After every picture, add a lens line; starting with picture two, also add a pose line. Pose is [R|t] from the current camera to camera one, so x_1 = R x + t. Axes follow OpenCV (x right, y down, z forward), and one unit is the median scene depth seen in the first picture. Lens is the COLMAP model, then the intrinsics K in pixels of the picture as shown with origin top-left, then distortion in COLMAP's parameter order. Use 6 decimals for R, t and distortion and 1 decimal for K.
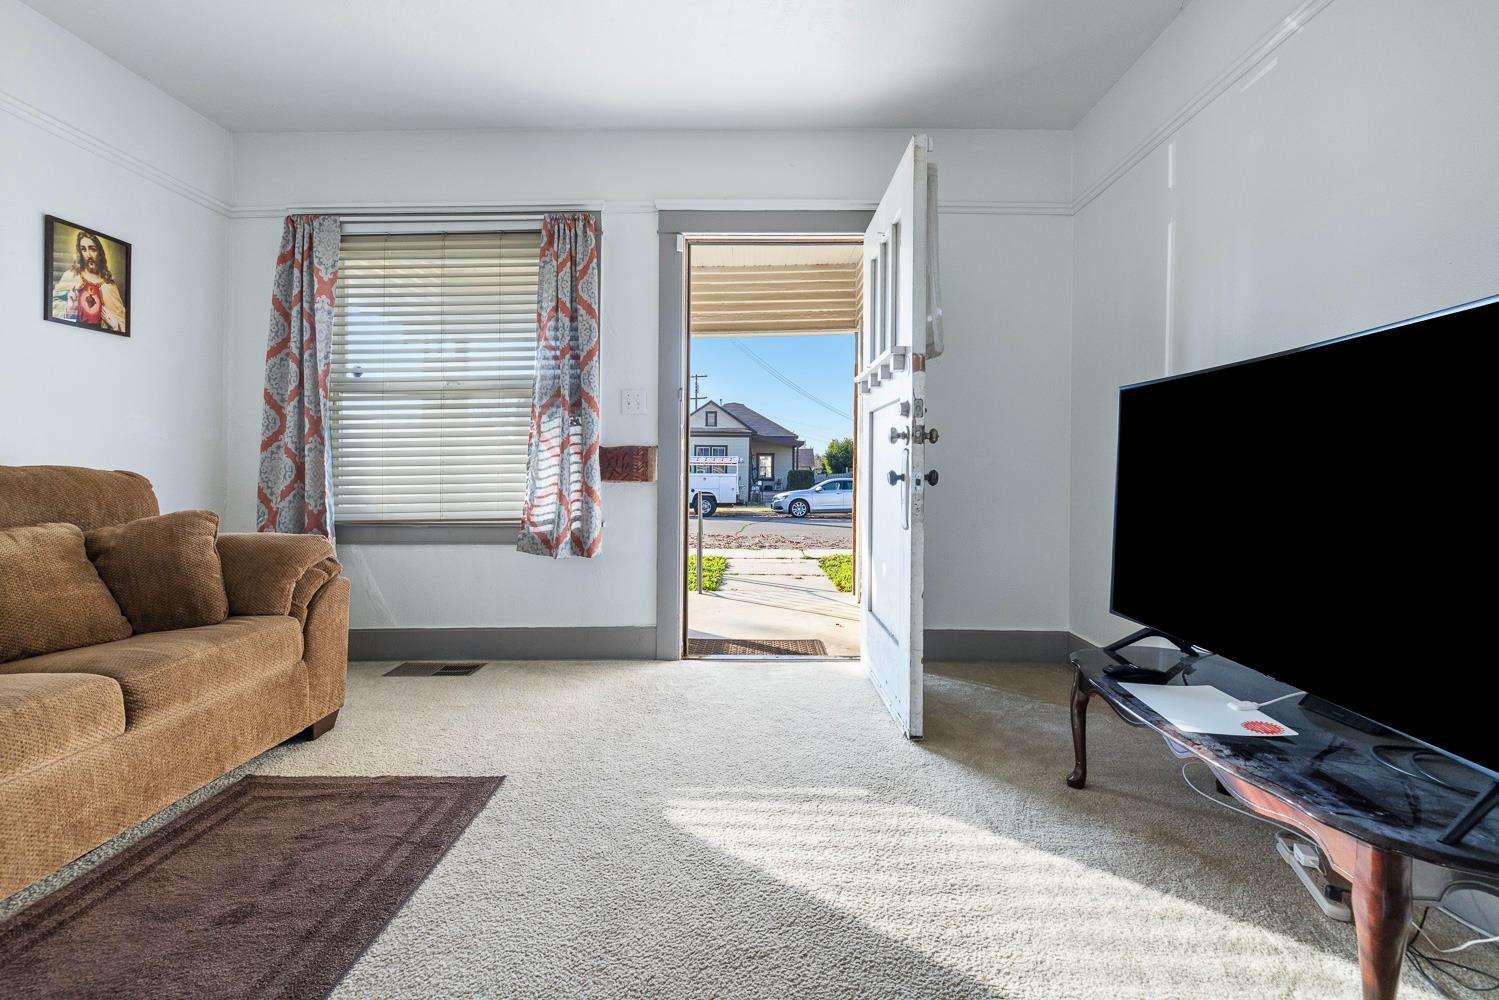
lens RADIAL K [[649.3, 0, 758.0], [0, 649.3, 471.9], [0, 0, 1]] dist [0.004536, 0.001672]
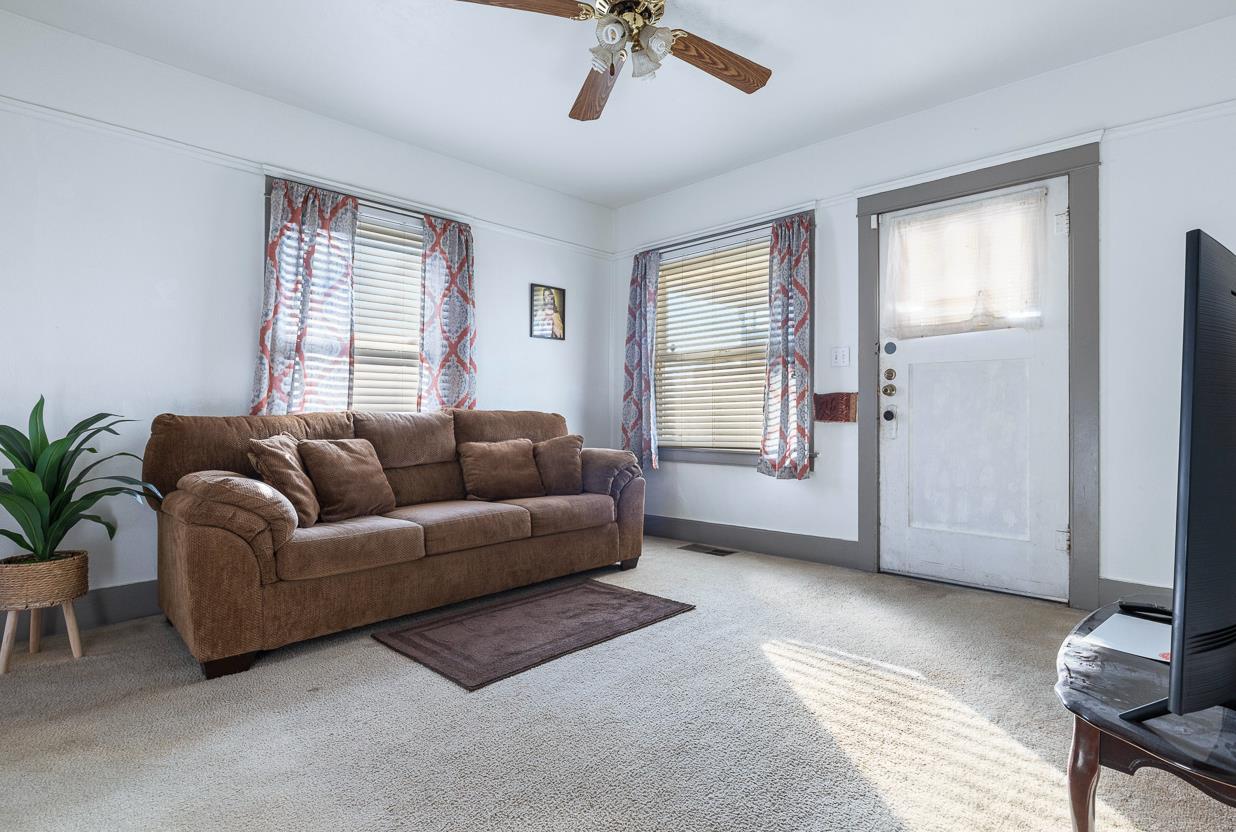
lens RADIAL K [[638.4, 0, 660.4], [0, 638.4, 415.1], [0, 0, 1]] dist [0.000601, -0.000232]
pose [[0.747443, 0.000120, -0.664326, 0.375717], [-0.000776, 0.999999, -0.000691, 0.003559], [0.664326, 0.001032, 0.747442, -0.138482]]
